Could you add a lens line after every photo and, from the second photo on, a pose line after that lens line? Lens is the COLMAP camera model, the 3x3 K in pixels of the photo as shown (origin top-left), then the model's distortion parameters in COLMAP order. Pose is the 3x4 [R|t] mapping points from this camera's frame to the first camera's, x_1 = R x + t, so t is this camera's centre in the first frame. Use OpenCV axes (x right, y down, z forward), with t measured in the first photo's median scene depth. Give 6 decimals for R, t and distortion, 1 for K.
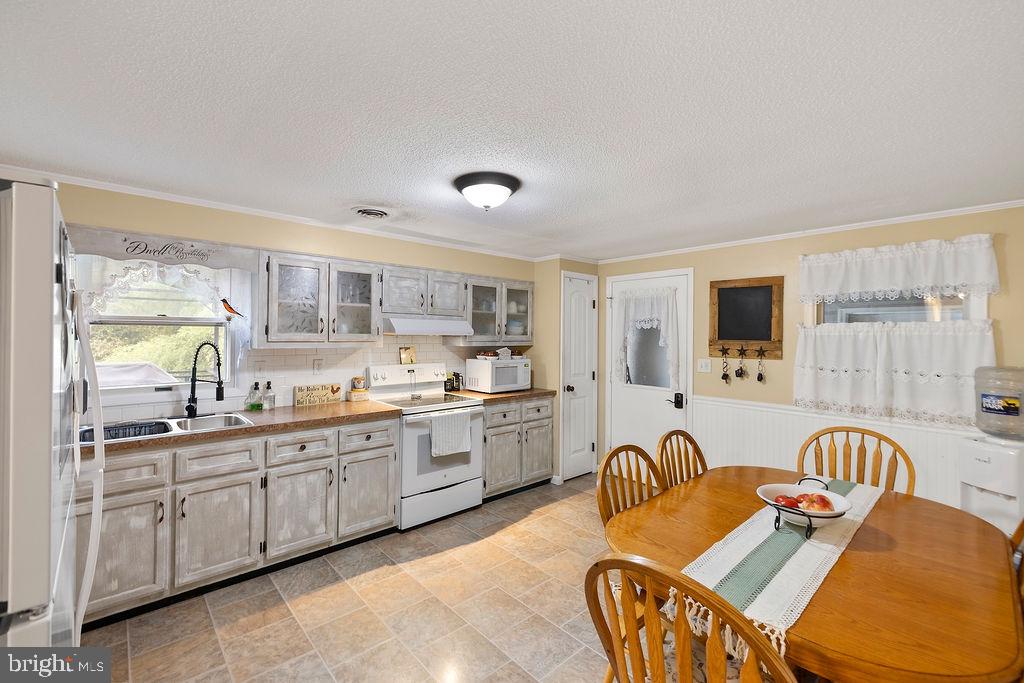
lens RADIAL K [[453.4, 0, 509.6], [0, 453.4, 335.6], [0, 0, 1]] dist [0.002590, -0.000496]
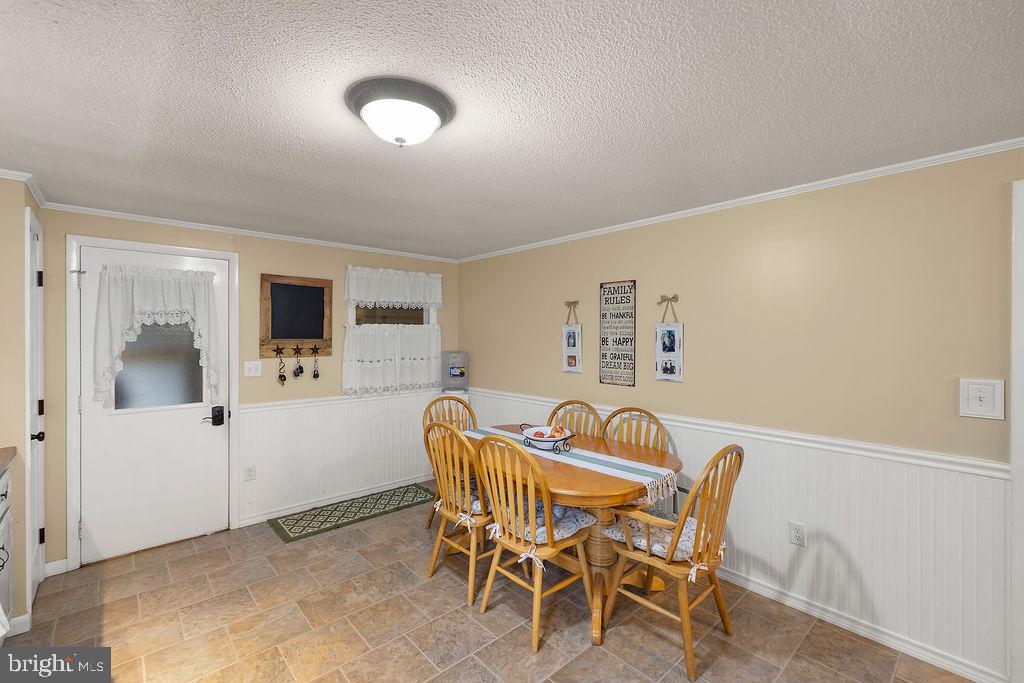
lens RADIAL K [[438.2, 0, 511.1], [0, 438.2, 338.4], [0, 0, 1]] dist [0.002410, 0.000851]
pose [[-0.002889, -0.015257, 0.999879, -0.452806], [-0.000346, 0.999884, 0.015256, -0.005500], [-0.999996, -0.000302, -0.002894, 0.545819]]
